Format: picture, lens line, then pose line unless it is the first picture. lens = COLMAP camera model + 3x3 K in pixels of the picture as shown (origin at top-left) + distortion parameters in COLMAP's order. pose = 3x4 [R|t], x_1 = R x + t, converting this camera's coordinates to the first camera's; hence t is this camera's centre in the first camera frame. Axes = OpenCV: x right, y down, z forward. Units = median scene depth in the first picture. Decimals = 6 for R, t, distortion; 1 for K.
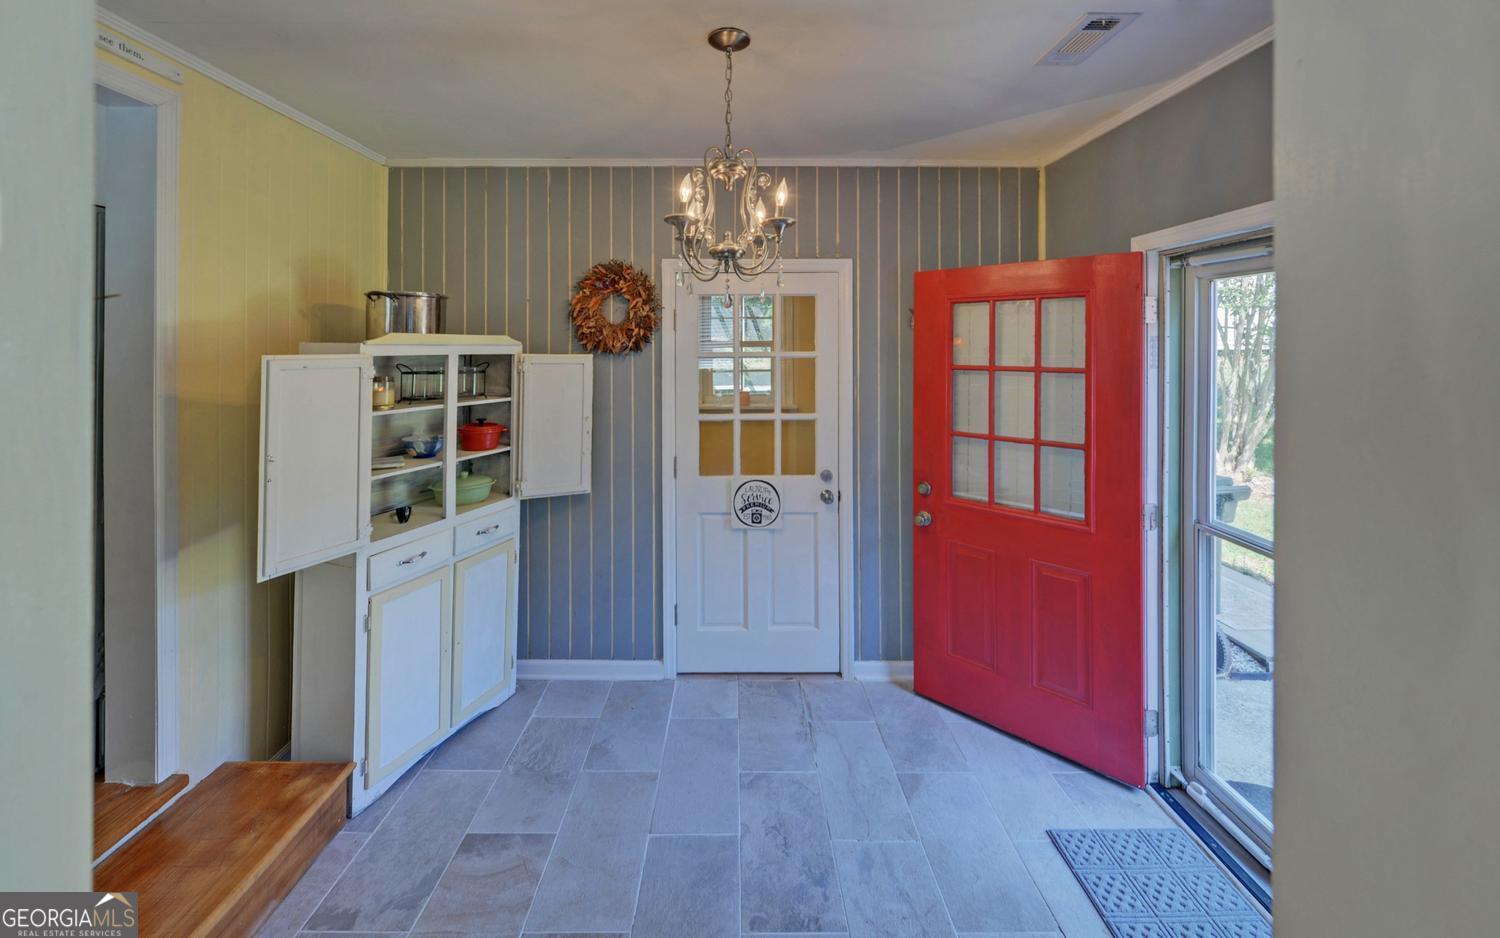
lens RADIAL K [[594.9, 0, 750.0], [0, 594.9, 469.0], [0, 0, 1]] dist [-0.010852, 0.000331]
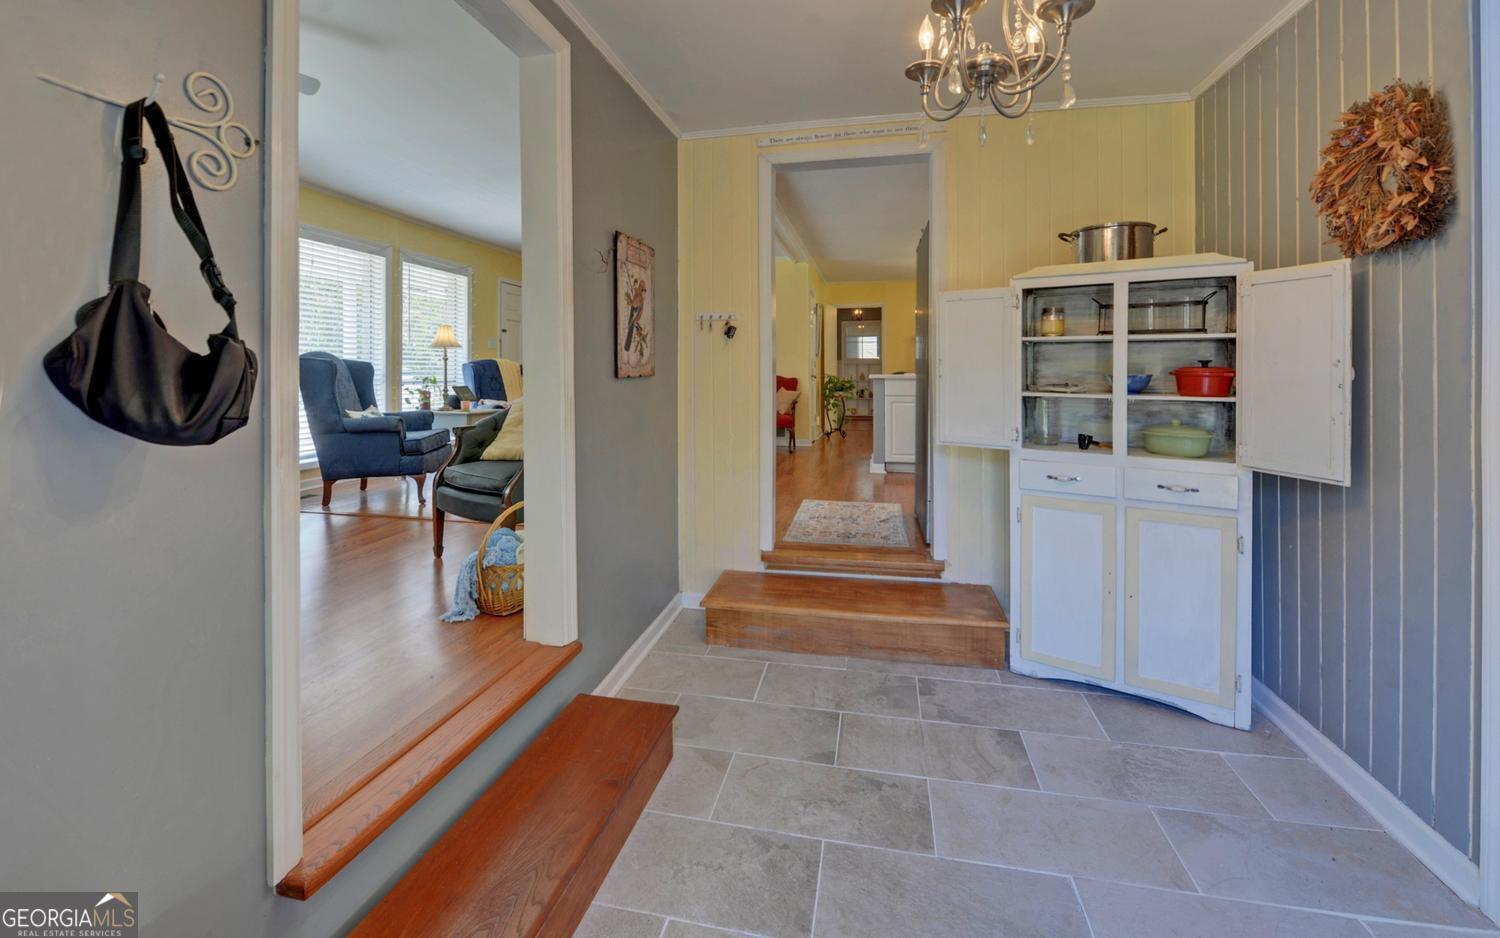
lens RADIAL K [[594.9, 0, 750.0], [0, 594.9, 469.0], [0, 0, 1]] dist [-0.010852, 0.000331]
pose [[-0.233507, 0.183382, -0.954906, 0.517420], [-0.177678, 0.957473, 0.227323, -0.007817], [0.955984, 0.222747, -0.190994, 0.544713]]
